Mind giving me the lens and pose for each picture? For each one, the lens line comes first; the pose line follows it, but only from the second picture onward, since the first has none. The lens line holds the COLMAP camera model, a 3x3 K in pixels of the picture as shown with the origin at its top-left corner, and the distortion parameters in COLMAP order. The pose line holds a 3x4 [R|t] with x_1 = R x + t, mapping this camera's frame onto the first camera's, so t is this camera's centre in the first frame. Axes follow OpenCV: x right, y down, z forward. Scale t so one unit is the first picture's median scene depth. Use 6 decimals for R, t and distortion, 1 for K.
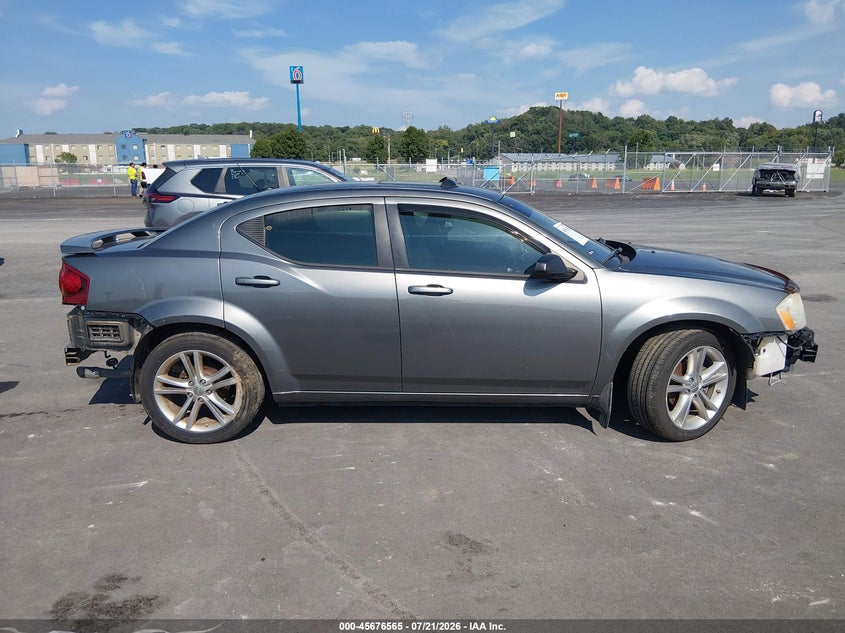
lens RADIAL K [[677.0, 0, 417.4], [0, 677.0, 318.9], [0, 0, 1]] dist [0.046592, -0.076231]
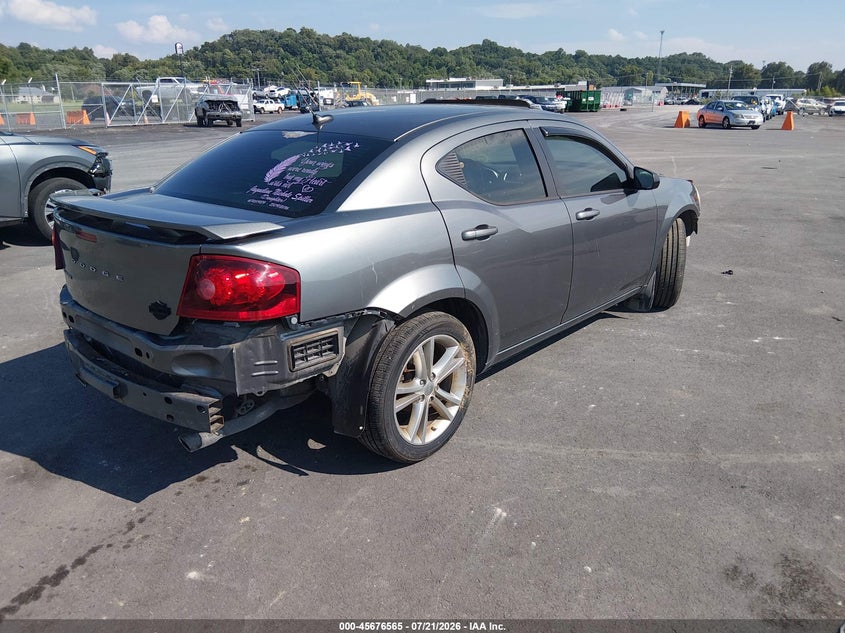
lens RADIAL K [[677.0, 0, 427.2], [0, 677.0, 316.0], [0, 0, 1]] dist [0.046592, -0.076231]
pose [[0.627268, -0.244680, 0.739369, -0.087397], [0.179181, 0.969238, 0.168737, -0.010308], [-0.757911, 0.026638, 0.651814, 0.051031]]
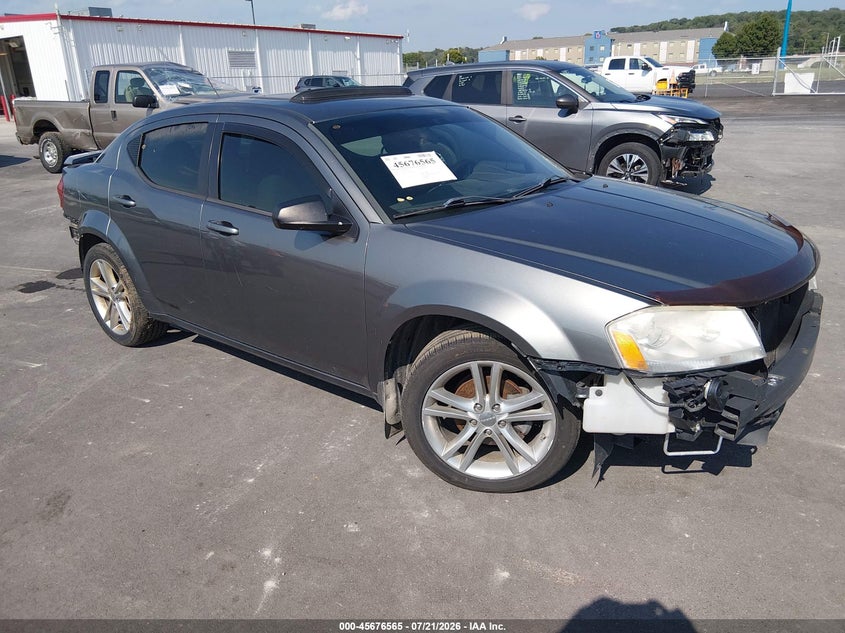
lens RADIAL K [[677.0, 0, 423.6], [0, 677.0, 319.2], [0, 0, 1]] dist [0.046592, -0.076231]
pose [[0.772269, 0.190061, -0.606199, 0.073594], [-0.105958, 0.979369, 0.172074, -0.010037], [0.626397, -0.068656, 0.776475, 0.046153]]
